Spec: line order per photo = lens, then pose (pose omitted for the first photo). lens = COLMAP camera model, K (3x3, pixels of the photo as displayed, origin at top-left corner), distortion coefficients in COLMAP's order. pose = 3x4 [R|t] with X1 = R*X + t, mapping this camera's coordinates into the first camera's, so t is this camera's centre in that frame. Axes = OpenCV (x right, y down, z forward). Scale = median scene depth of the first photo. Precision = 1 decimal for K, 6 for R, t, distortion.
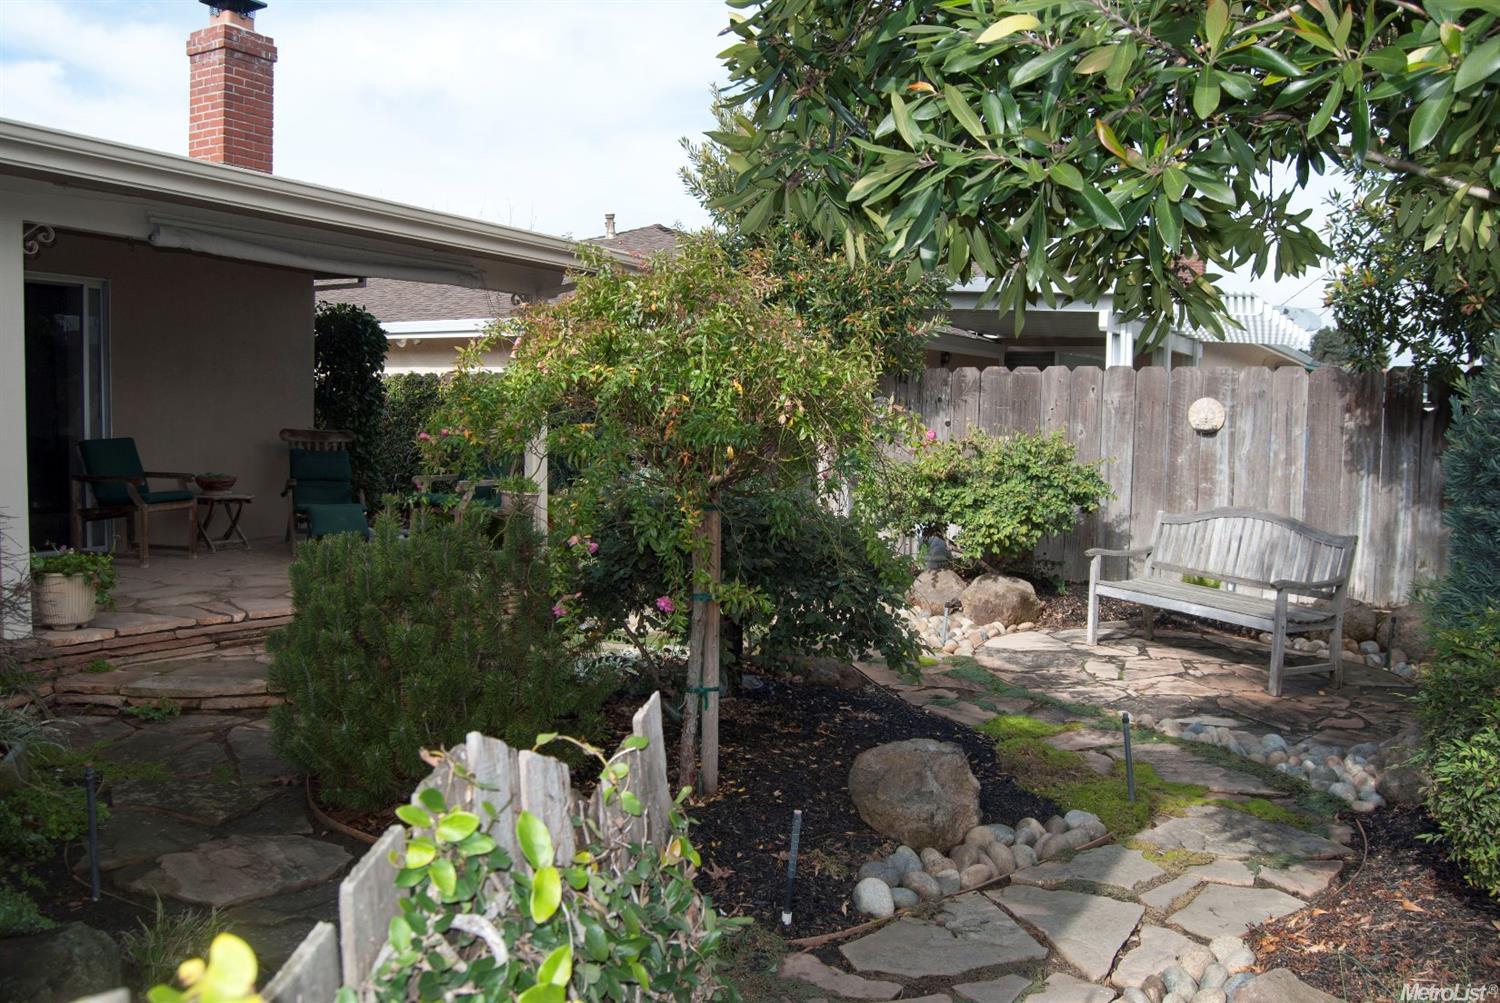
lens RADIAL K [[1181.6, 0, 762.1], [0, 1181.6, 497.5], [0, 0, 1]] dist [-0.097222, 0.041722]
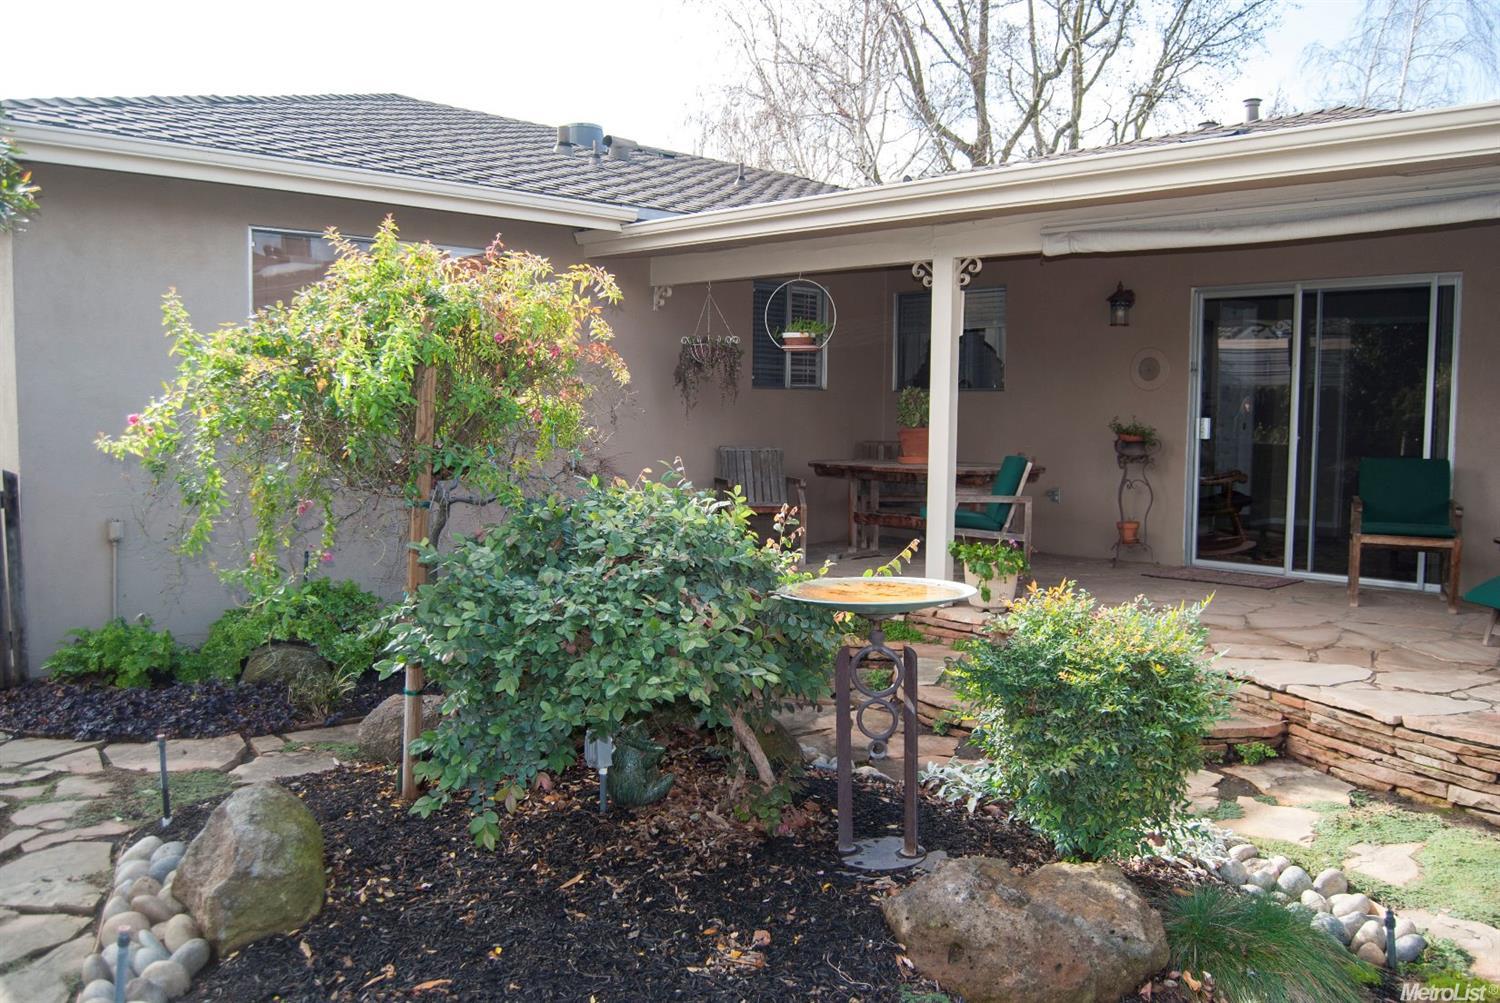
lens RADIAL K [[1181.6, 0, 762.1], [0, 1181.6, 497.5], [0, 0, 1]] dist [-0.097222, 0.041722]
pose [[-0.286172, 0.055569, -0.956566, 0.588480], [-0.081455, 0.993292, 0.082071, -0.076693], [0.954710, 0.101403, -0.279726, 1.149568]]
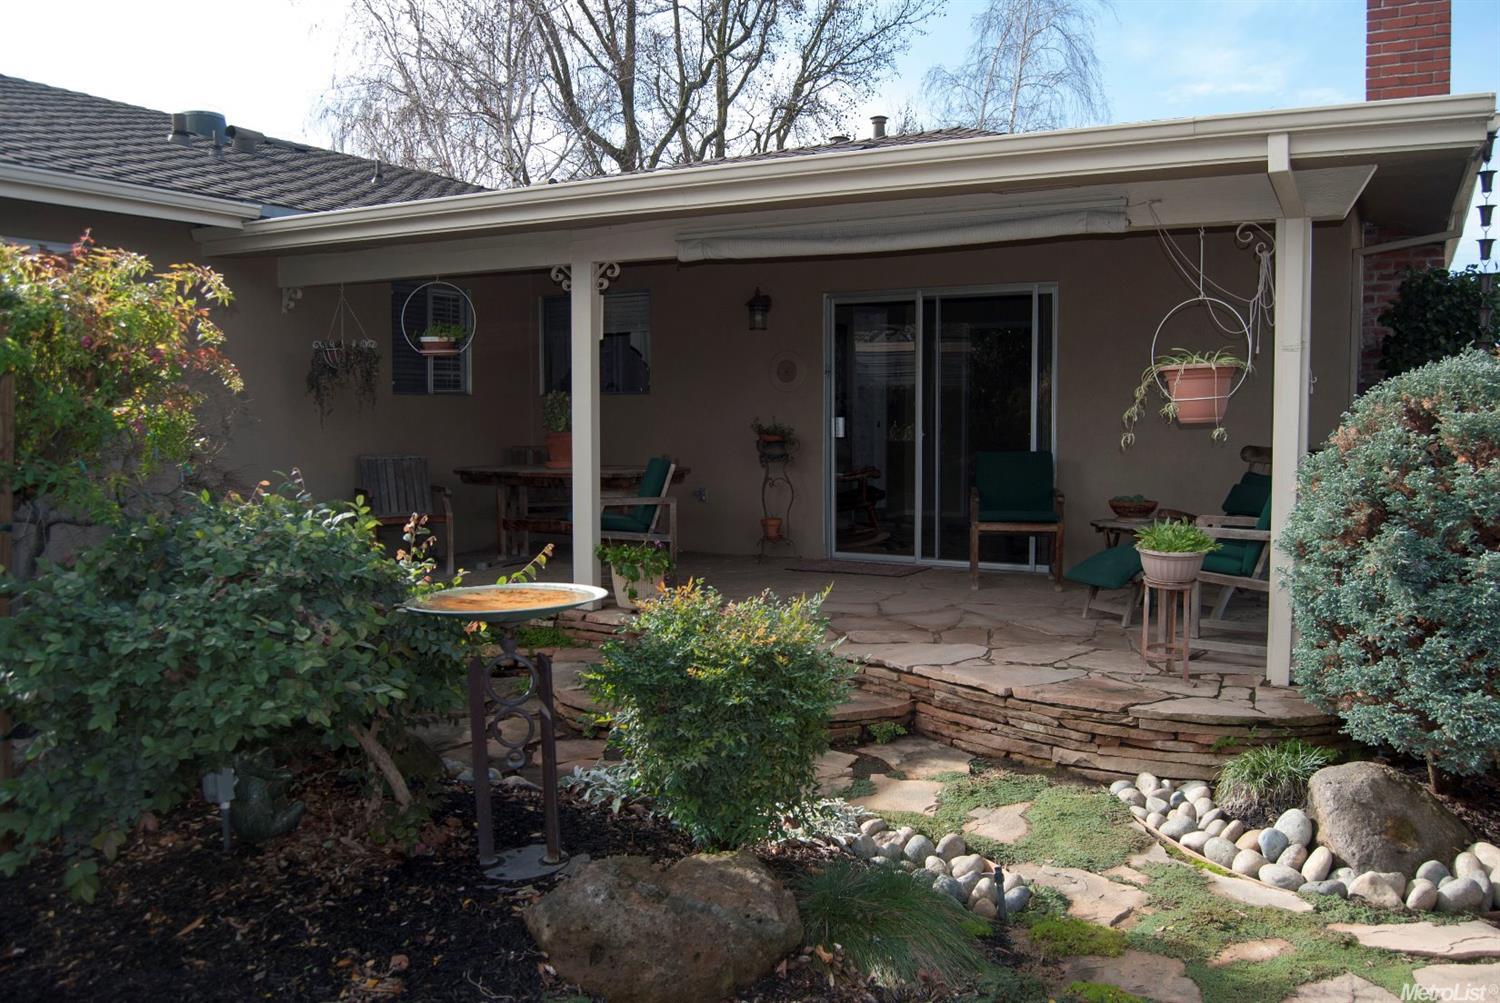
lens RADIAL K [[1181.6, 0, 762.1], [0, 1181.6, 497.5], [0, 0, 1]] dist [-0.097222, 0.041722]
pose [[-0.000603, 0.057285, -0.998358, 0.587813], [-0.069130, 0.995967, 0.057189, -0.077992], [0.997607, 0.069051, 0.003360, 1.162938]]
